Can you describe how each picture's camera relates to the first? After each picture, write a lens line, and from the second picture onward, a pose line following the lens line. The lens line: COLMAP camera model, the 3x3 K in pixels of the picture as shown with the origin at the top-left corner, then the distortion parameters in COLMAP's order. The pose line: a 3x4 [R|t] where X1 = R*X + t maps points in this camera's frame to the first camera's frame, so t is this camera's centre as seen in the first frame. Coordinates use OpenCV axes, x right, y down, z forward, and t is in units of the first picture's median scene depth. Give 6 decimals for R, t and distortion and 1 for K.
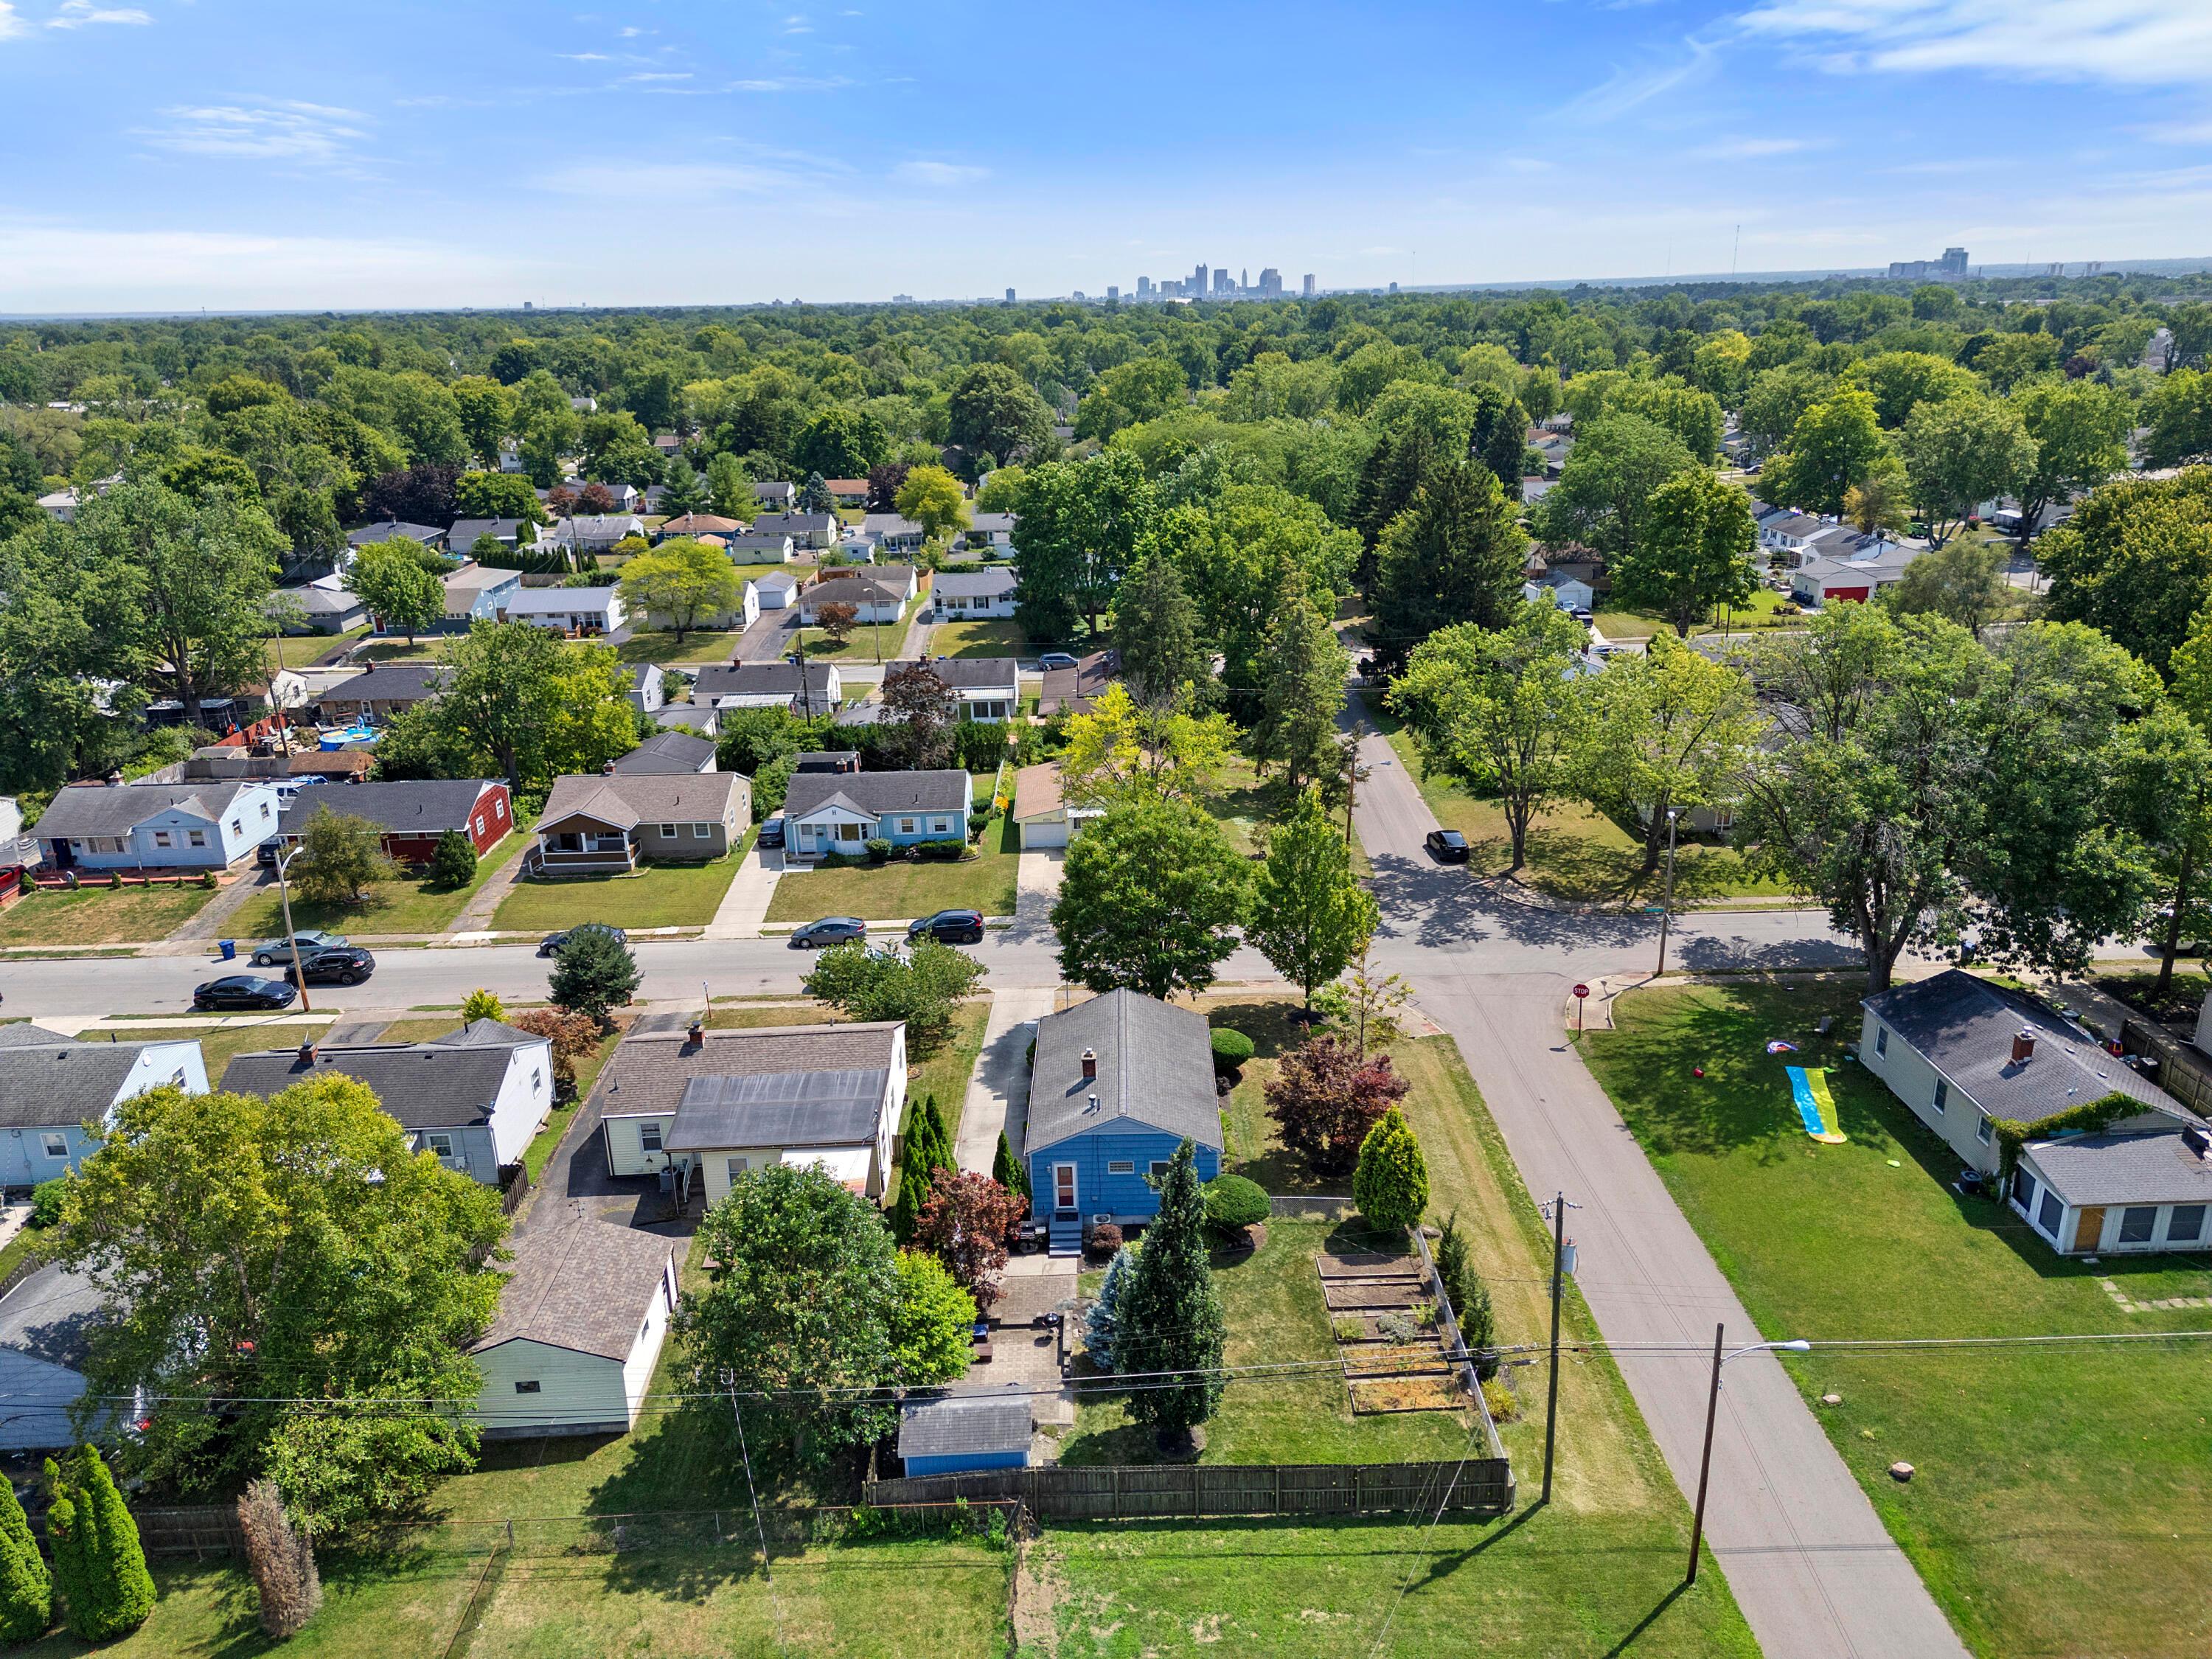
lens RADIAL K [[1561.5, 0, 1112.4], [0, 1561.5, 820.1], [0, 0, 1]] dist [0.073089, -0.086819]
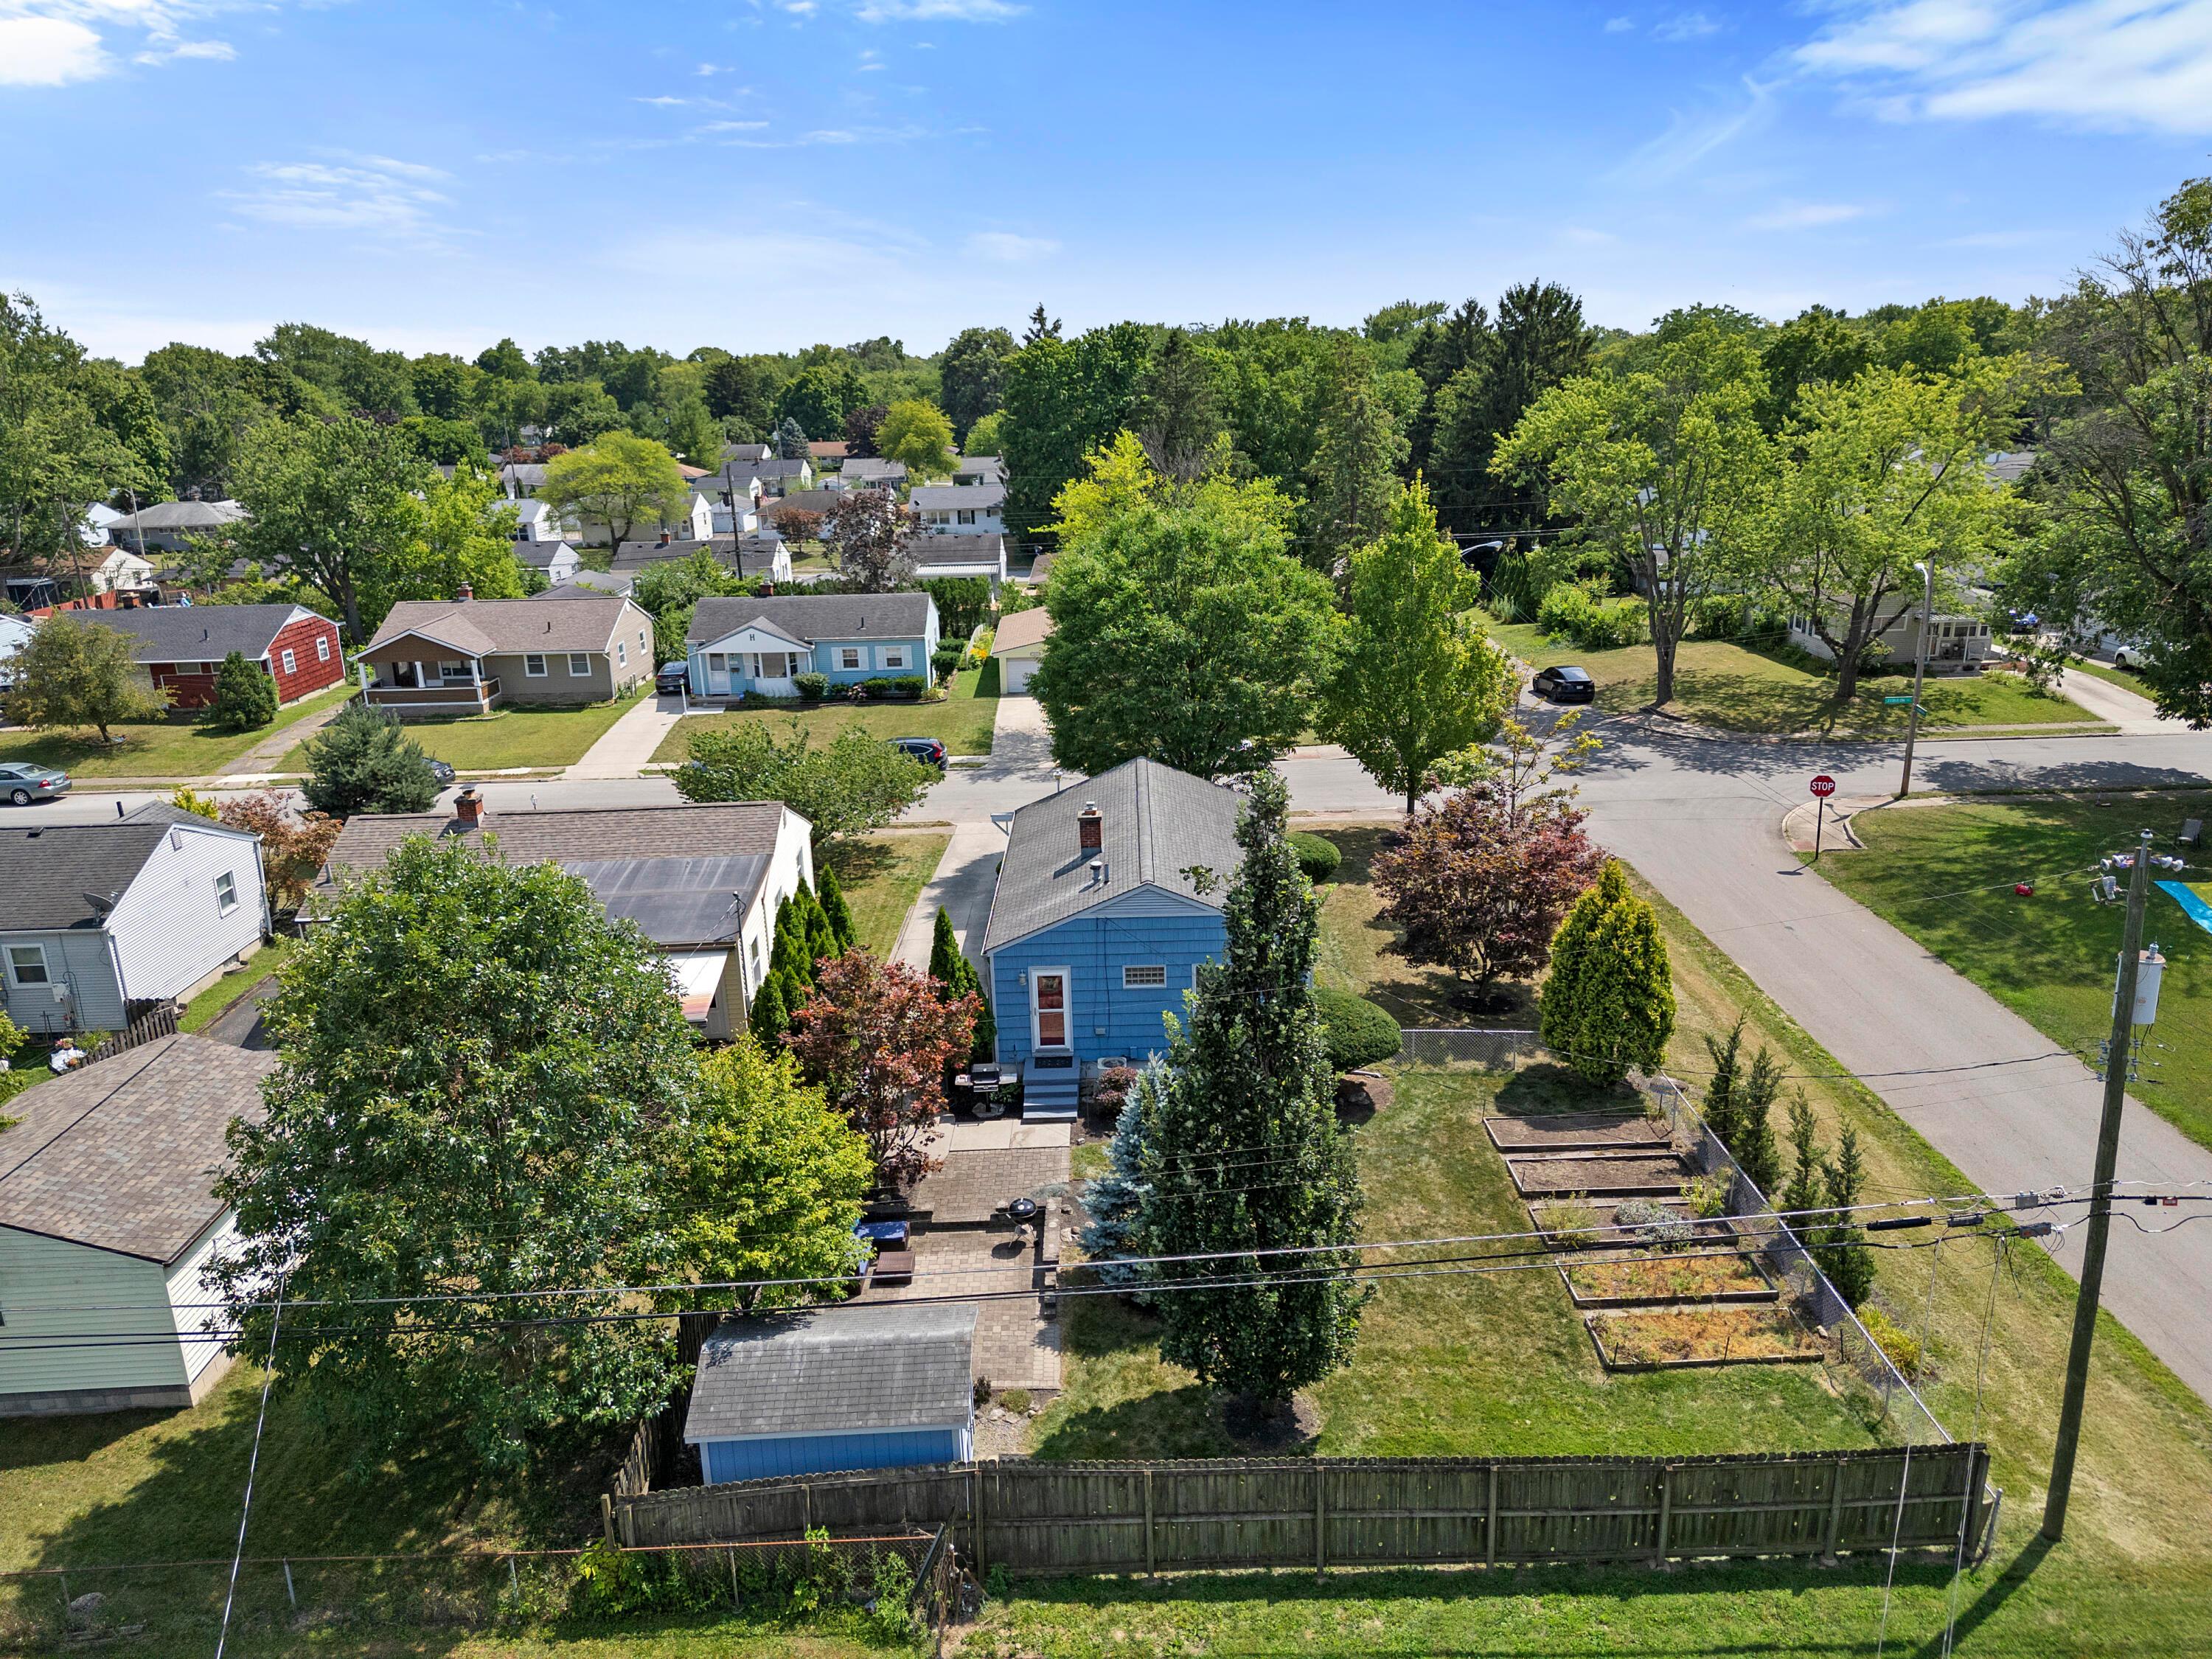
lens RADIAL K [[1559.2, 0, 1109.9], [0, 1559.2, 819.7], [0, 0, 1]] dist [0.068642, -0.063095]
pose [[0.999989, -0.003281, -0.003314, -0.005546], [0.003152, 0.999263, -0.038251, 0.186980], [0.003437, 0.038240, 0.999263, 0.413169]]
